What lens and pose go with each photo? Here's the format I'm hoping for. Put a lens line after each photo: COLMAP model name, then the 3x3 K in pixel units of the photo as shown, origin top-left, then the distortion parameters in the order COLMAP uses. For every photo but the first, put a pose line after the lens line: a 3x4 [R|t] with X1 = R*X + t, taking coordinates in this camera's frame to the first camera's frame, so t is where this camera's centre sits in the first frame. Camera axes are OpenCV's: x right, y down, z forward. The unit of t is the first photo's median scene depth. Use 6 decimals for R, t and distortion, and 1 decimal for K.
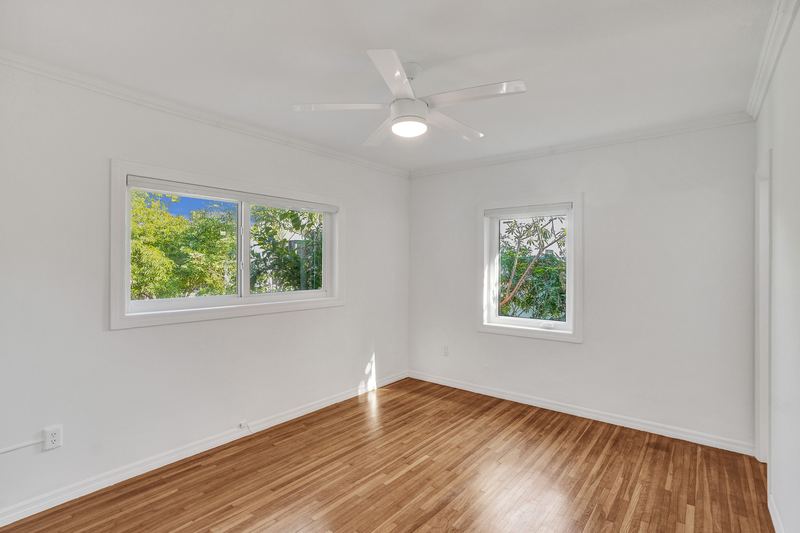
lens RADIAL K [[384.3, 0, 404.2], [0, 384.3, 265.7], [0, 0, 1]] dist [-0.059224, 0.030423]
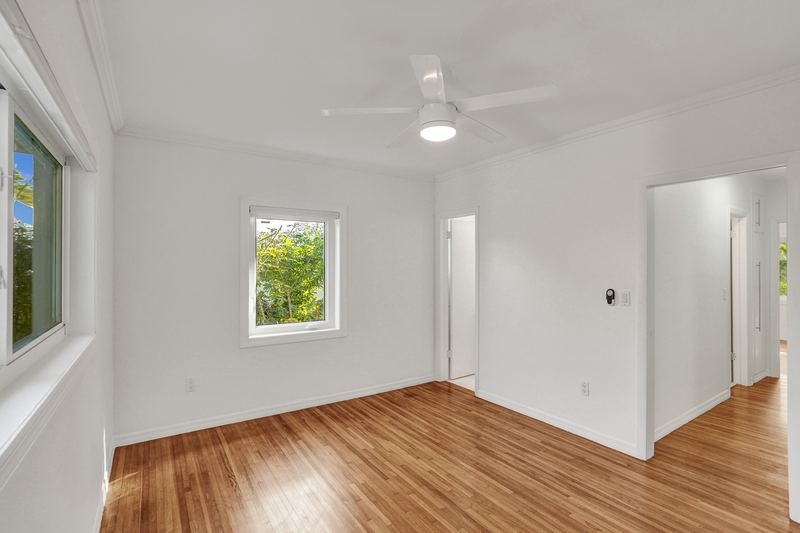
lens RADIAL K [[384.3, 0, 404.2], [0, 384.3, 265.7], [0, 0, 1]] dist [-0.059224, 0.030423]
pose [[0.297736, -0.002792, 0.954644, -0.655561], [0.008977, 0.999960, 0.000125, -0.007319], [-0.954606, 0.008533, 0.297749, 0.542708]]
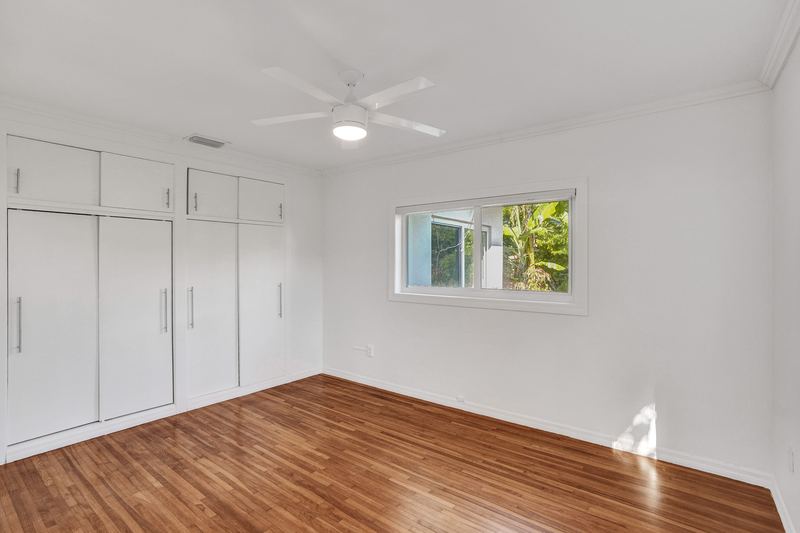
lens RADIAL K [[384.3, 0, 404.2], [0, 384.3, 265.7], [0, 0, 1]] dist [-0.059224, 0.030423]
pose [[0.016721, 0.000313, -0.999860, 0.736471], [-0.006205, 0.999981, 0.000209, 0.006425], [0.999841, 0.006201, 0.016723, 0.779950]]
